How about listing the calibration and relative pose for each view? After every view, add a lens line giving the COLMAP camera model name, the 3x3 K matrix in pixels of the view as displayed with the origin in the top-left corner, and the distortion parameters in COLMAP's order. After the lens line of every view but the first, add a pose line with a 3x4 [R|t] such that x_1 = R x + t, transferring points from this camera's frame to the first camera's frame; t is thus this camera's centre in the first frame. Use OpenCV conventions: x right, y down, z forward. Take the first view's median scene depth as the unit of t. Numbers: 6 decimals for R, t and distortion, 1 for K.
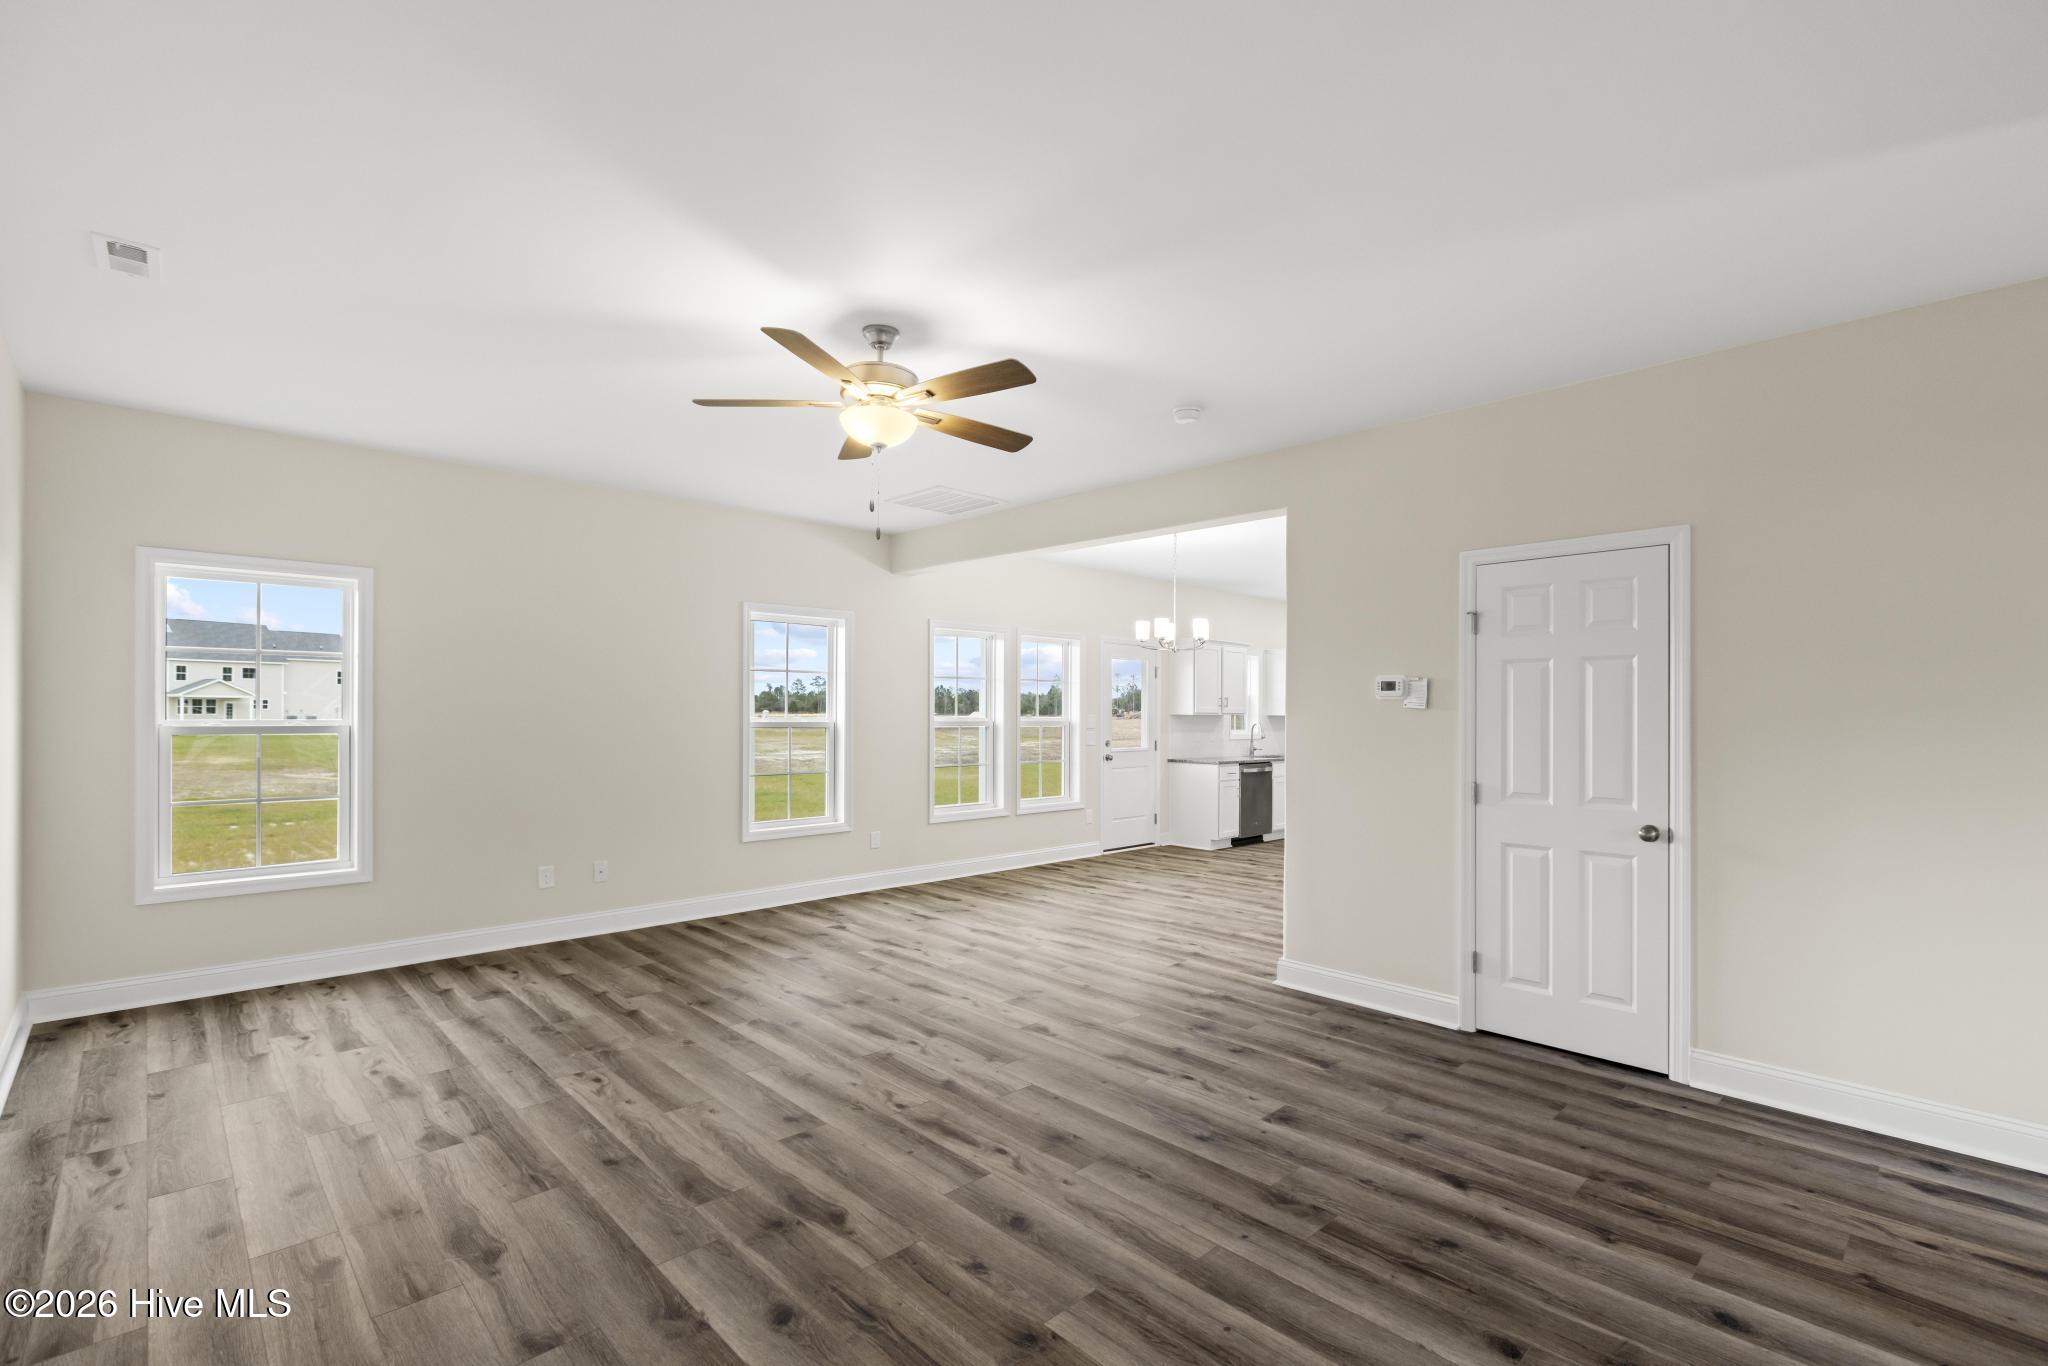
lens RADIAL K [[928.7, 0, 1013.6], [0, 928.7, 704.9], [0, 0, 1]] dist [0.002439, -0.000892]
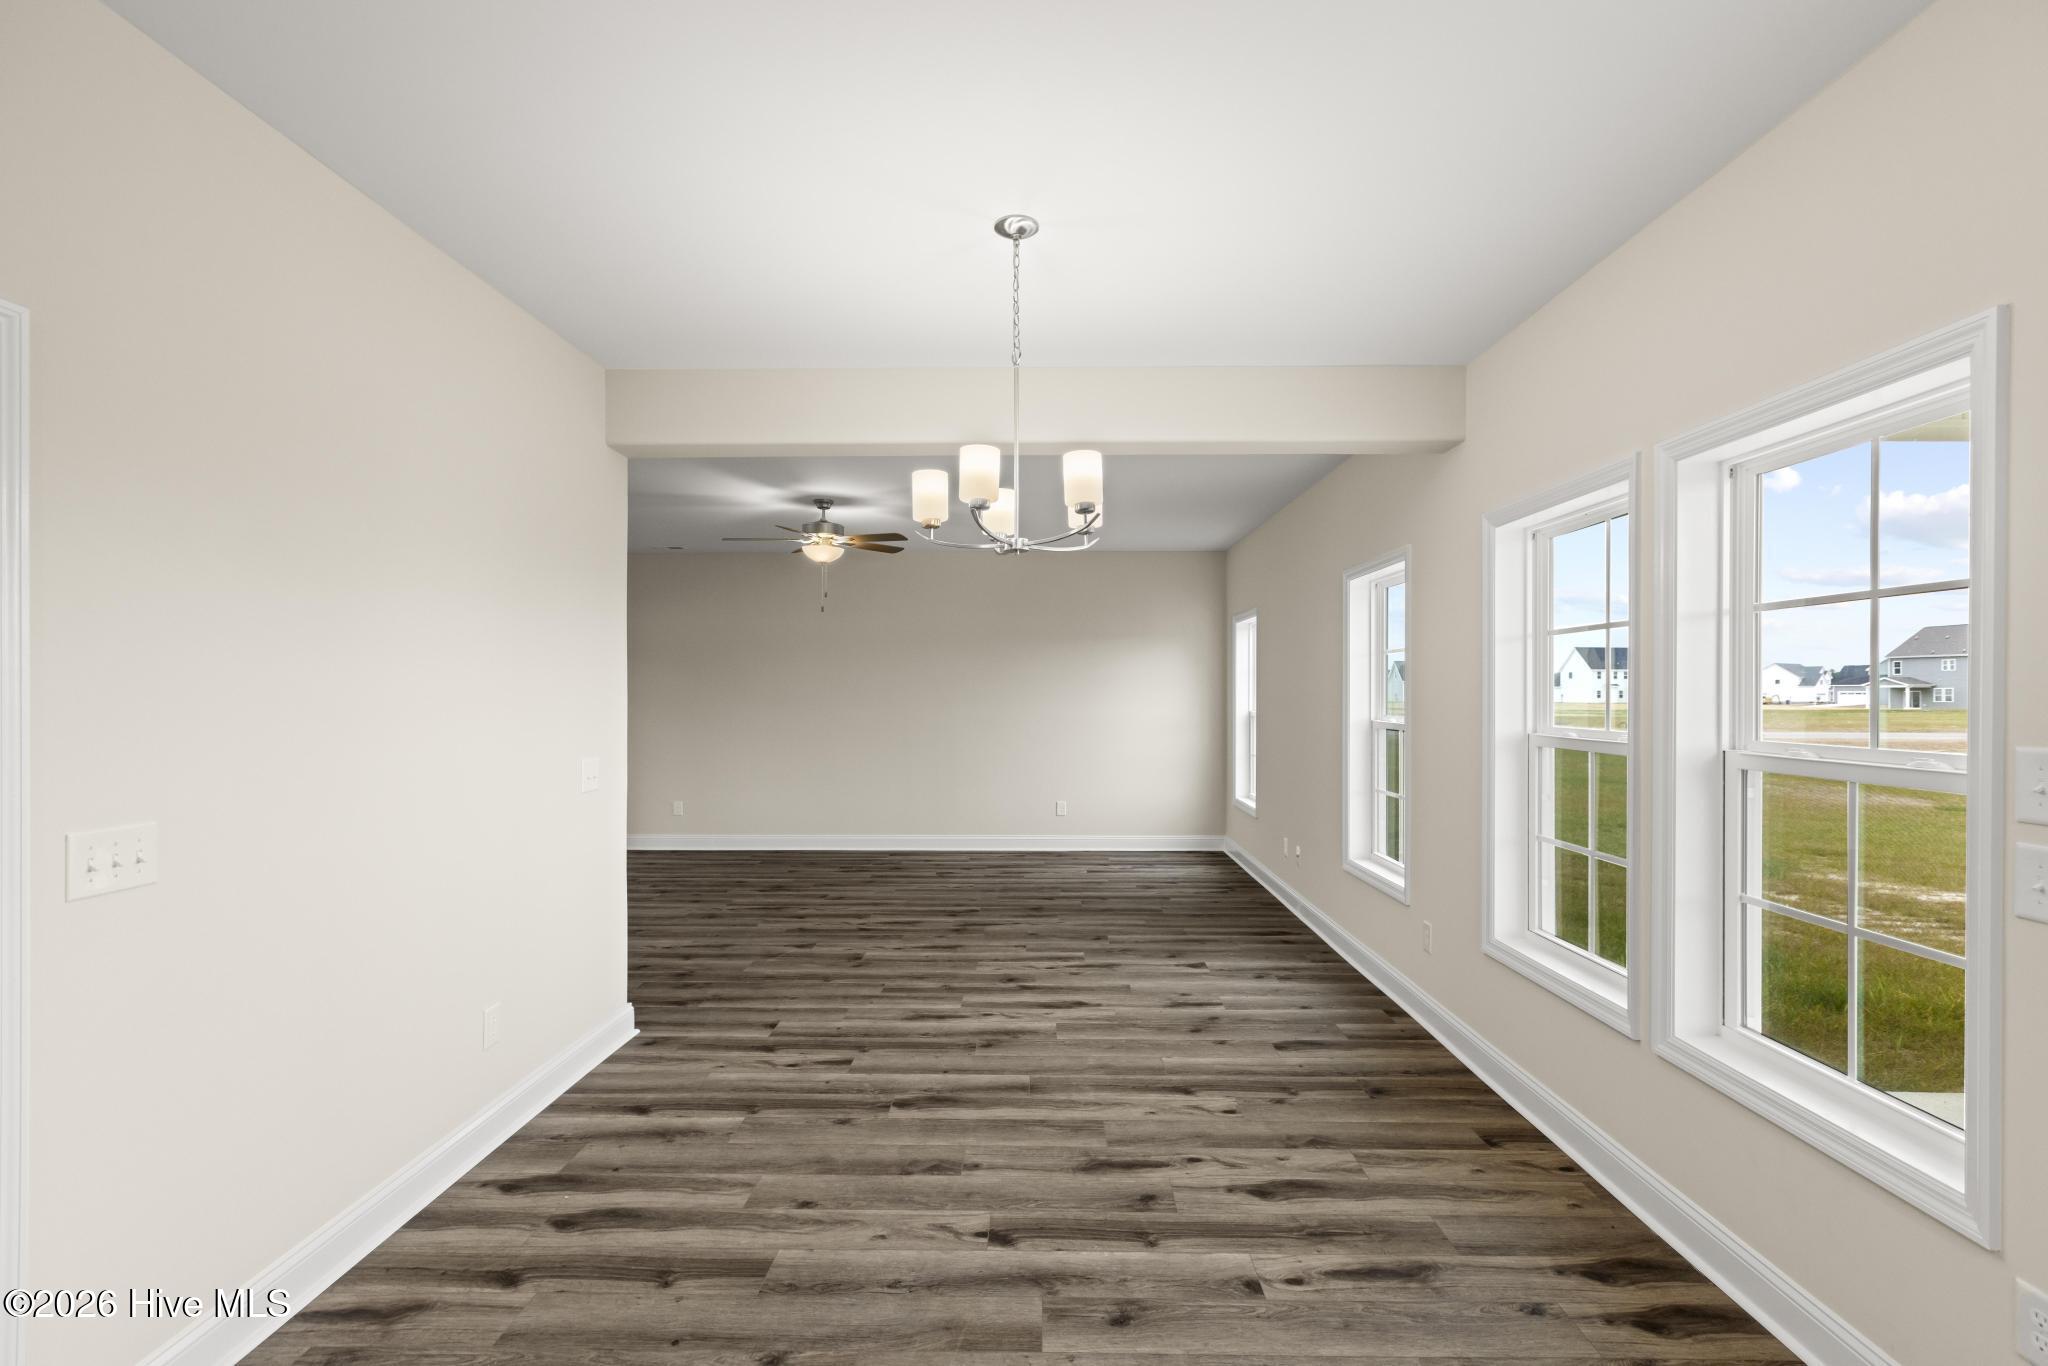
lens RADIAL K [[928.7, 0, 1018.4], [0, 928.7, 690.3], [0, 0, 1]] dist [0.002439, -0.000892]
pose [[-0.709923, -0.004023, -0.704267, 0.518807], [0.004251, 0.999941, -0.009998, 0.003715], [0.704266, -0.010092, -0.709864, 1.519113]]
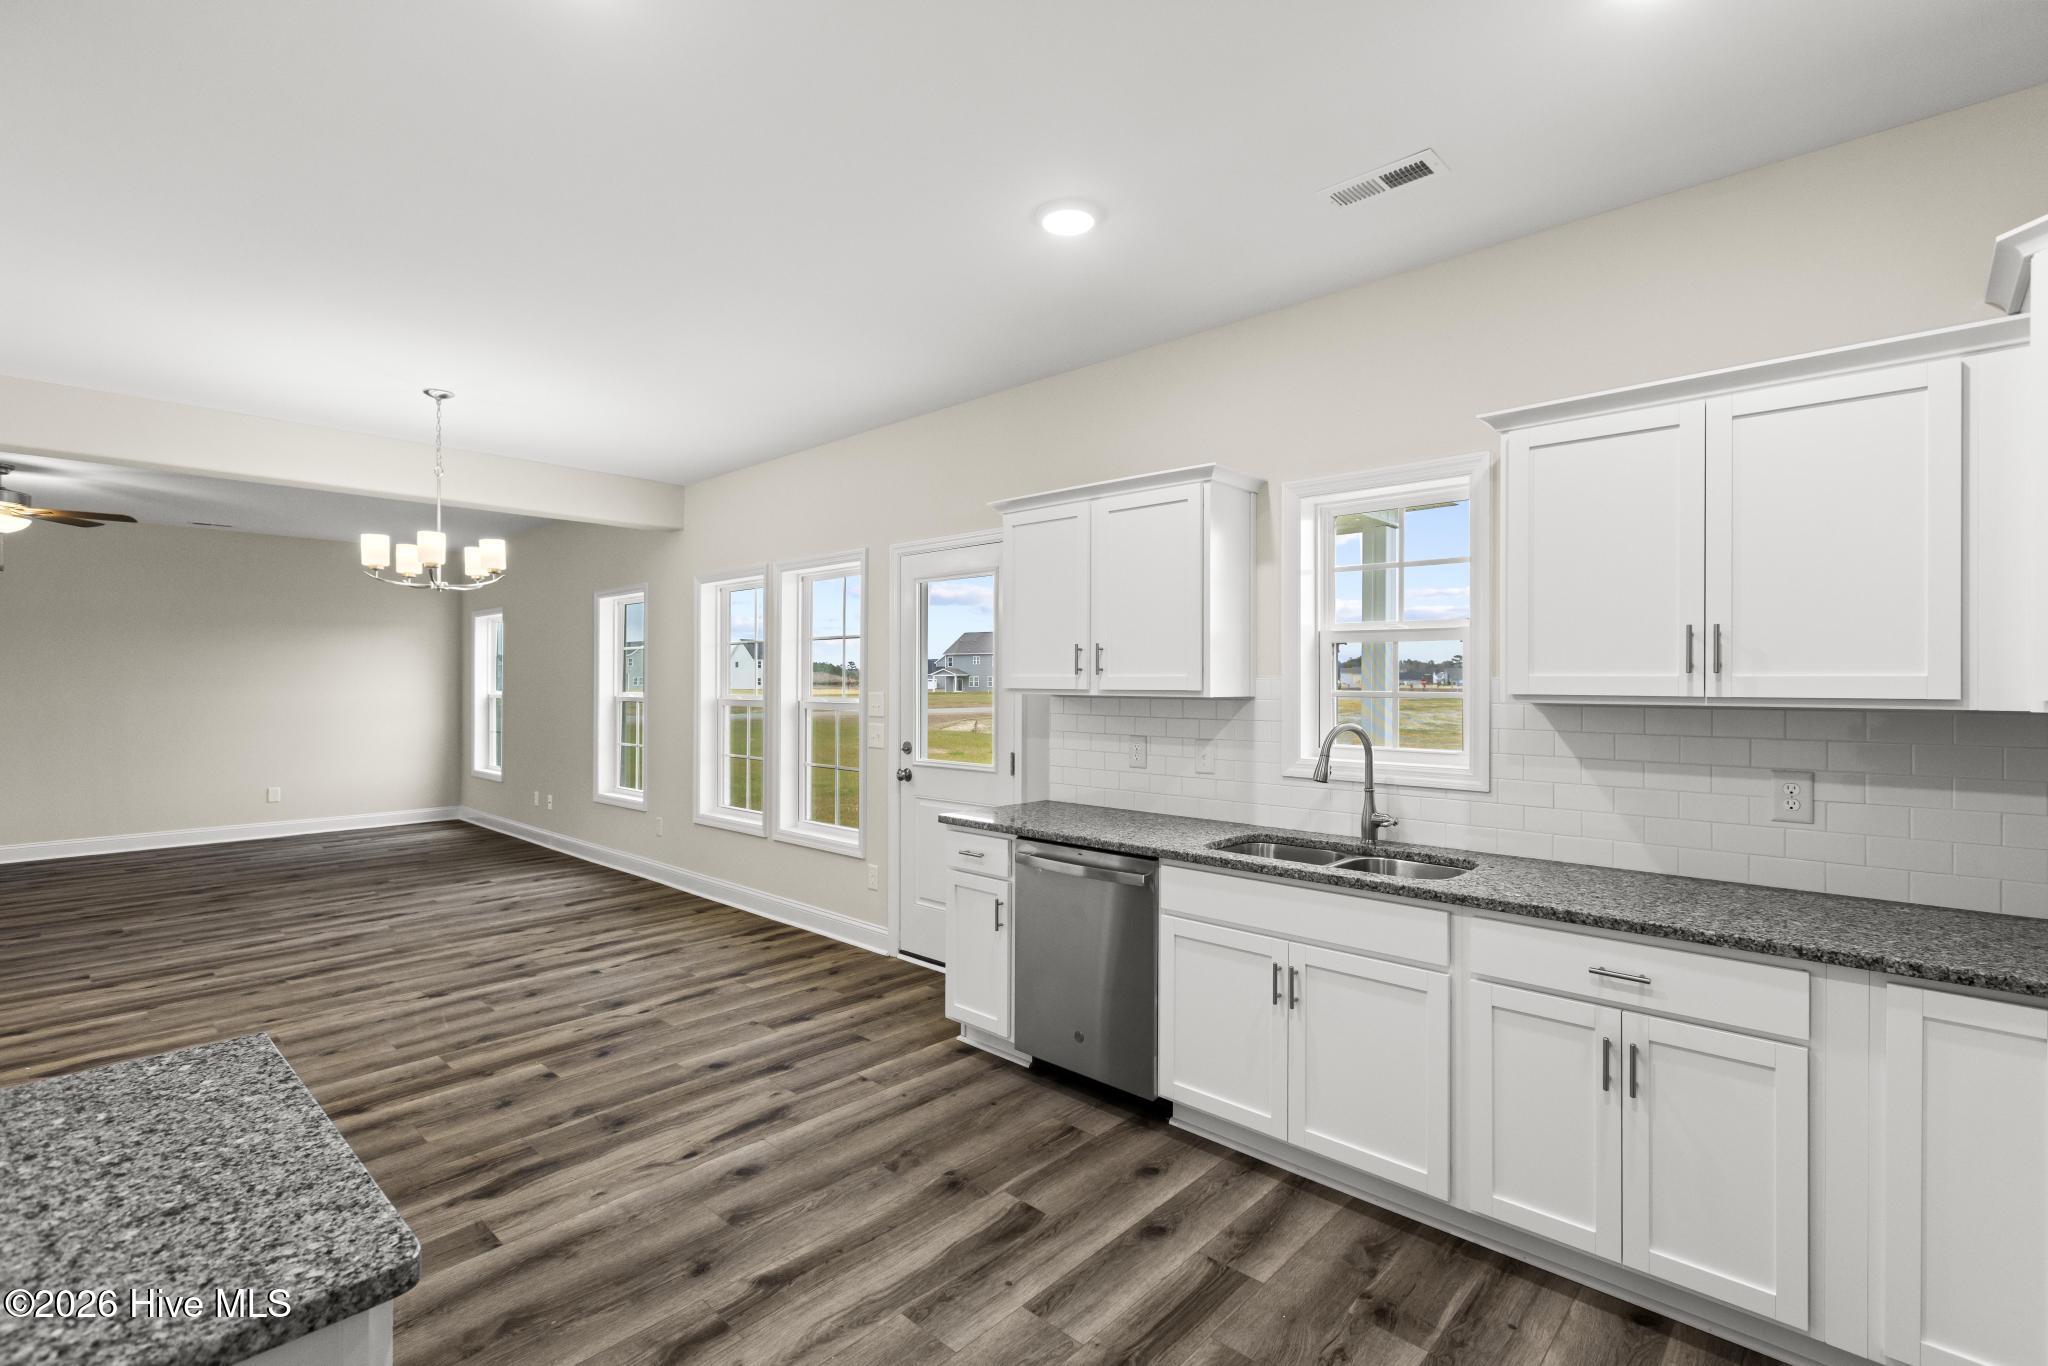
lens RADIAL K [[928.7, 0, 1026.6], [0, 928.7, 677.9], [0, 0, 1]] dist [0.002439, -0.000892]
pose [[0.049225, -0.004659, -0.998777, 0.967204], [0.008861, 0.999952, -0.004228, 0.010689], [0.998748, -0.008642, 0.049264, 1.633082]]
